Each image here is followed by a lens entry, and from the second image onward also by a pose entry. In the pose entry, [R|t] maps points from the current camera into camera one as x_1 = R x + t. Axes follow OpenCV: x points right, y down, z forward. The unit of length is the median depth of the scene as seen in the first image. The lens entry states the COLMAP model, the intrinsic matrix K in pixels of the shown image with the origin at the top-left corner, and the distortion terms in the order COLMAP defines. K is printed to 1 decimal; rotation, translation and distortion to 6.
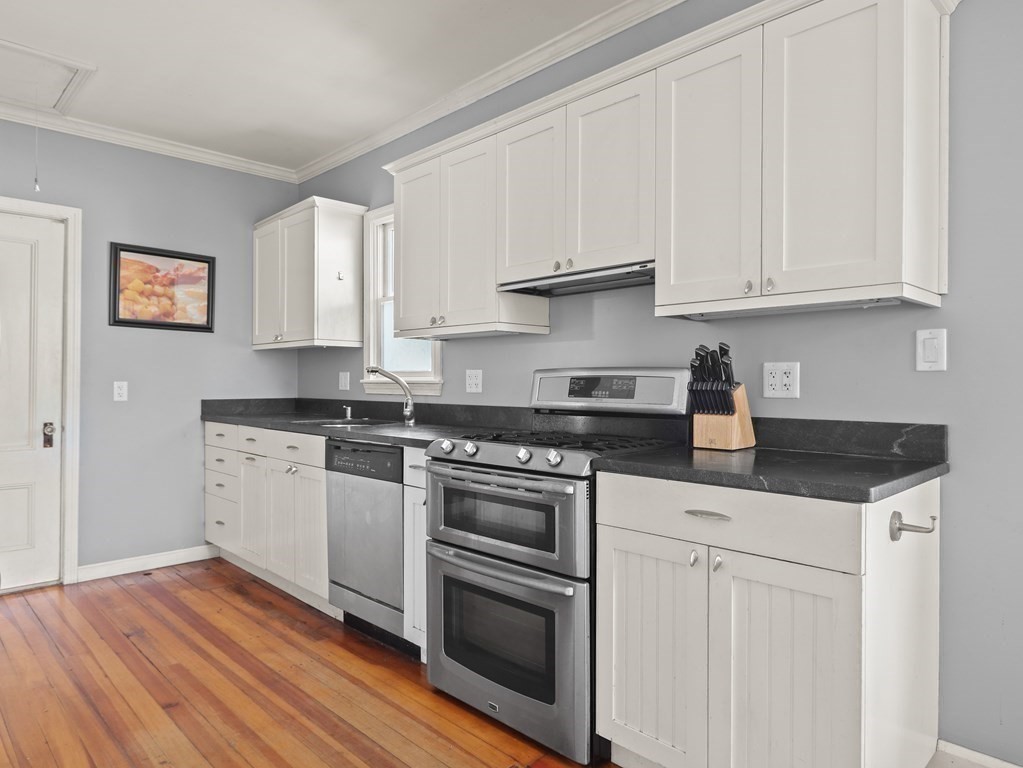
lens RADIAL K [[656.6, 0, 511.5], [0, 656.6, 384.0], [0, 0, 1]] dist [-0.003708, 0.002538]
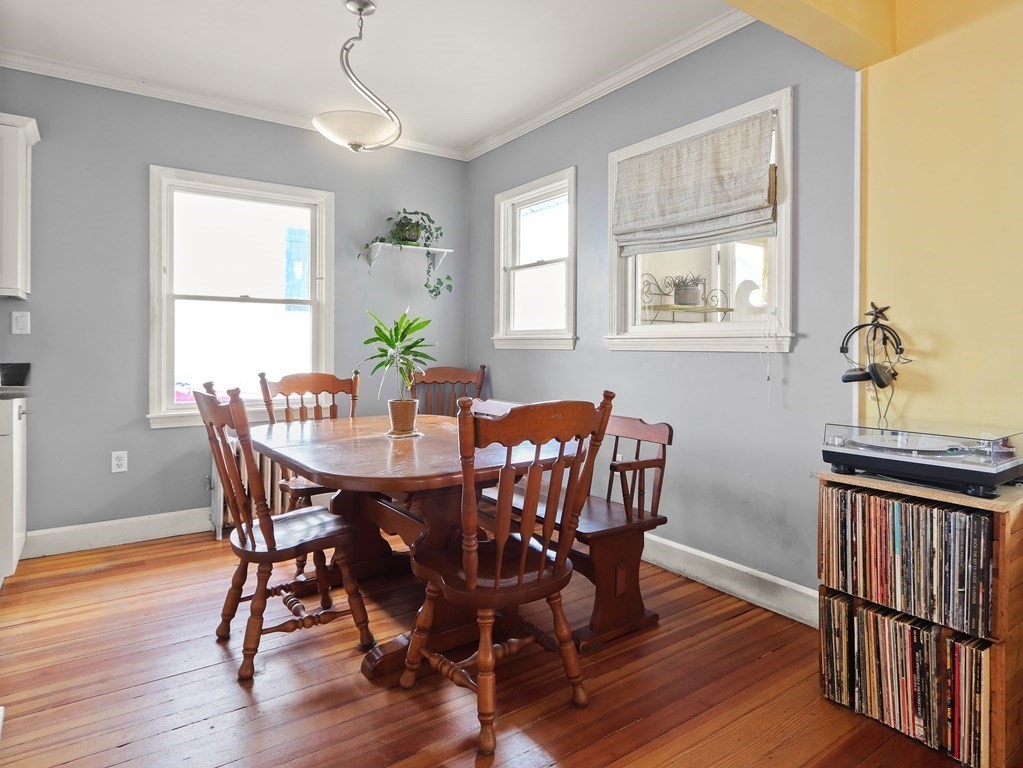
lens RADIAL K [[603.0, 0, 513.7], [0, 603.0, 345.7], [0, 0, 1]] dist [0.003482, 0.000925]
pose [[0.155104, -0.001891, 0.987896, -0.595802], [0.000376, 0.999998, 0.001855, 0.006381], [-0.987898, 0.000083, 0.155105, -0.456343]]
